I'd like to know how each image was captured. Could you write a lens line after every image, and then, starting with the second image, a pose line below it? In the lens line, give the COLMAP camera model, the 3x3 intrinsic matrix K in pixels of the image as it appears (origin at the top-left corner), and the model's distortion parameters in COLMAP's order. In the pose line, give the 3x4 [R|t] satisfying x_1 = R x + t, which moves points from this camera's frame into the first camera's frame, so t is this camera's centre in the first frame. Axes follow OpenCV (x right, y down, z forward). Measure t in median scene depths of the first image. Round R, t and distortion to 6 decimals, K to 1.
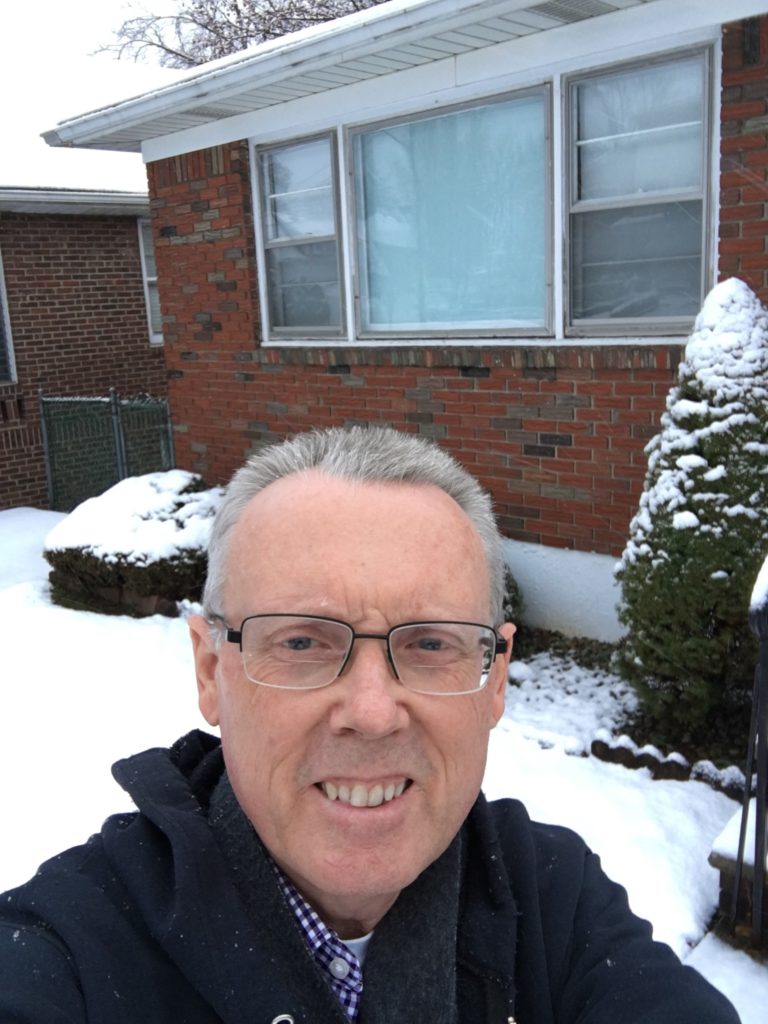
lens RADIAL K [[938.8, 0, 384.3], [0, 938.8, 511.5], [0, 0, 1]] dist [-0.002773, 0.000000]
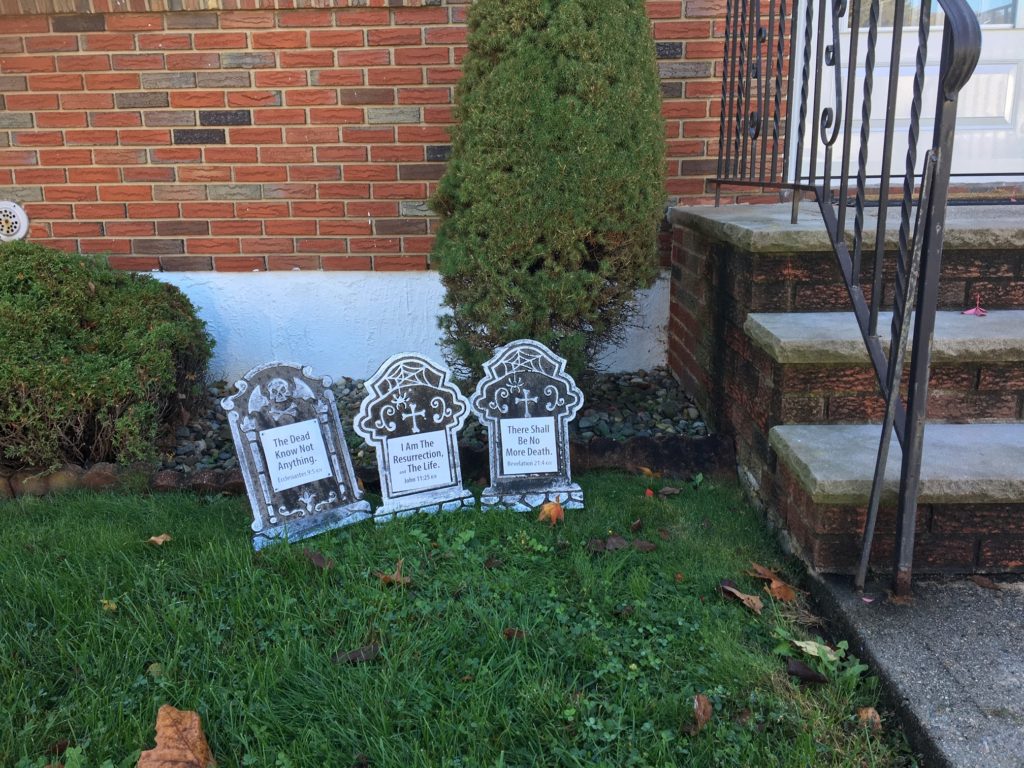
lens RADIAL K [[864.6, 0, 510.2], [0, 864.6, 383.2], [0, 0, 1]] dist [0.015698, 0.002540]
pose [[0.765875, -0.103410, 0.634620, -0.093406], [0.114361, 0.993154, 0.023818, 0.134575], [-0.632738, 0.054334, 0.772457, 0.356707]]
